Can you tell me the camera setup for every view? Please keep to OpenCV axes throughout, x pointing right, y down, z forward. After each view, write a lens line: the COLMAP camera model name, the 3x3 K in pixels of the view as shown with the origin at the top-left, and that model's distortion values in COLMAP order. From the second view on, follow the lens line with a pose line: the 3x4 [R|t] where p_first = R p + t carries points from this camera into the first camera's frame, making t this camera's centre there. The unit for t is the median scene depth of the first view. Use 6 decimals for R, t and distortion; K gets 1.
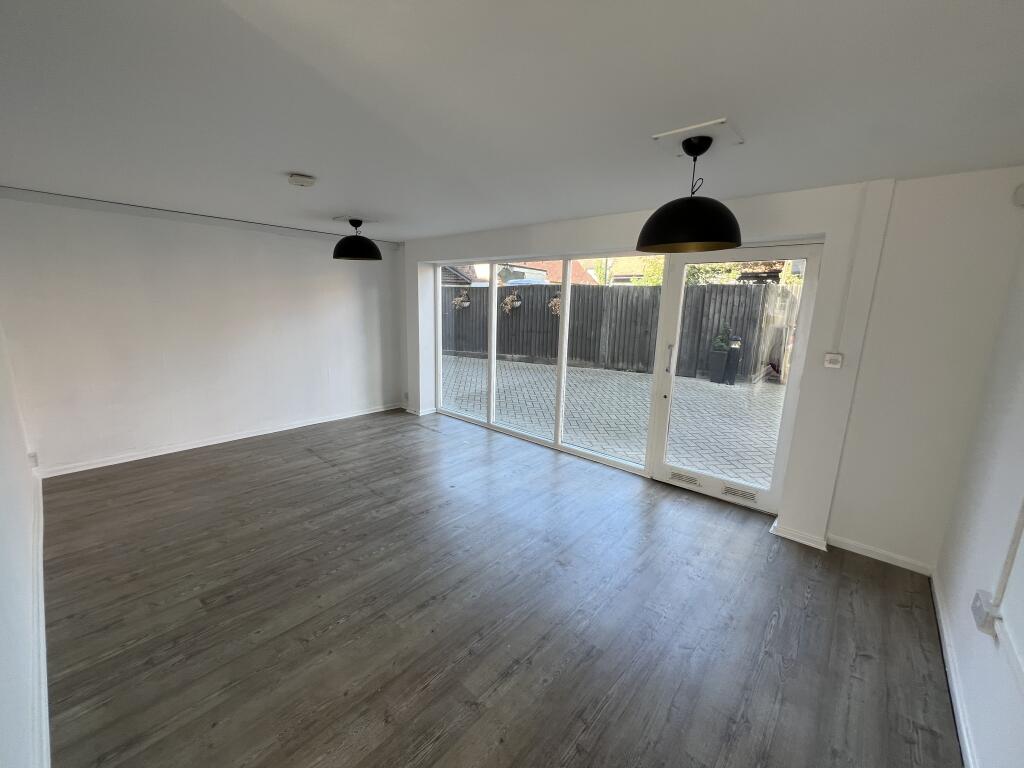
lens RADIAL K [[413.2, 0, 510.9], [0, 413.2, 382.0], [0, 0, 1]] dist [-0.011646, 0.001739]
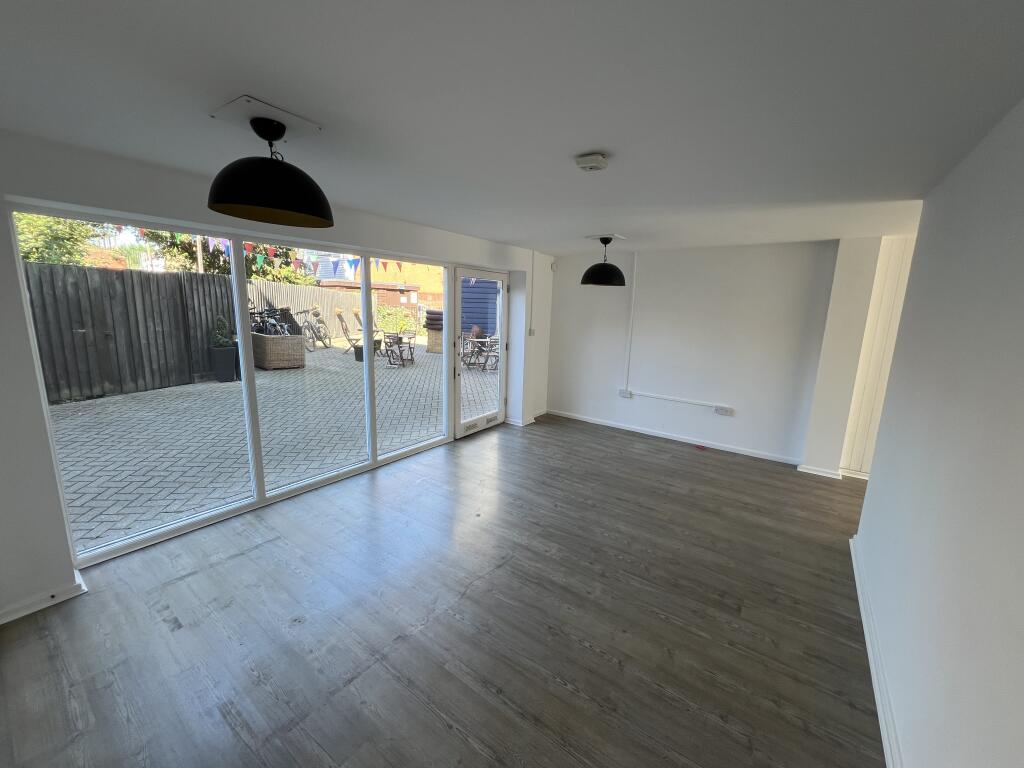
lens RADIAL K [[413.2, 0, 514.2], [0, 413.2, 380.8], [0, 0, 1]] dist [-0.011646, 0.001739]
pose [[-0.103971, -0.206832, 0.972836, -0.925119], [0.158195, 0.962246, 0.221487, -0.207701], [-0.981919, 0.176926, -0.067326, 0.889453]]
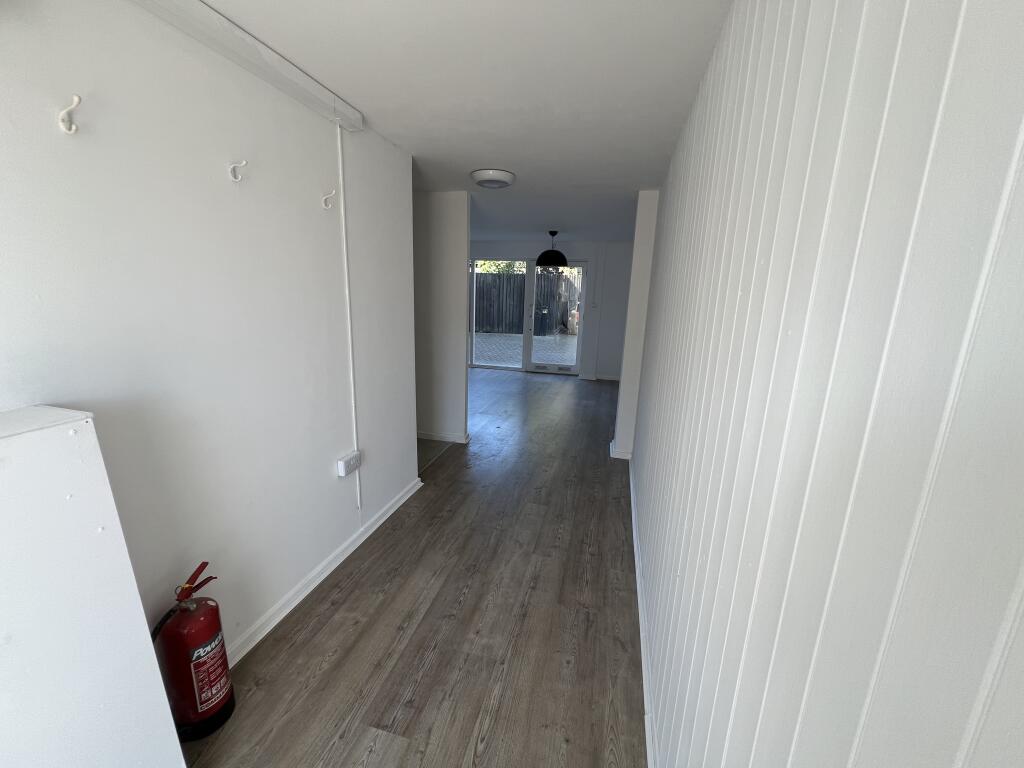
lens RADIAL K [[413.2, 0, 513.0], [0, 413.2, 383.9], [0, 0, 1]] dist [-0.011646, 0.001739]
pose [[0.888929, -0.097461, 0.447556, -0.655599], [0.077163, 0.995000, 0.063415, 0.165706], [-0.451499, -0.021837, 0.892005, -0.825154]]
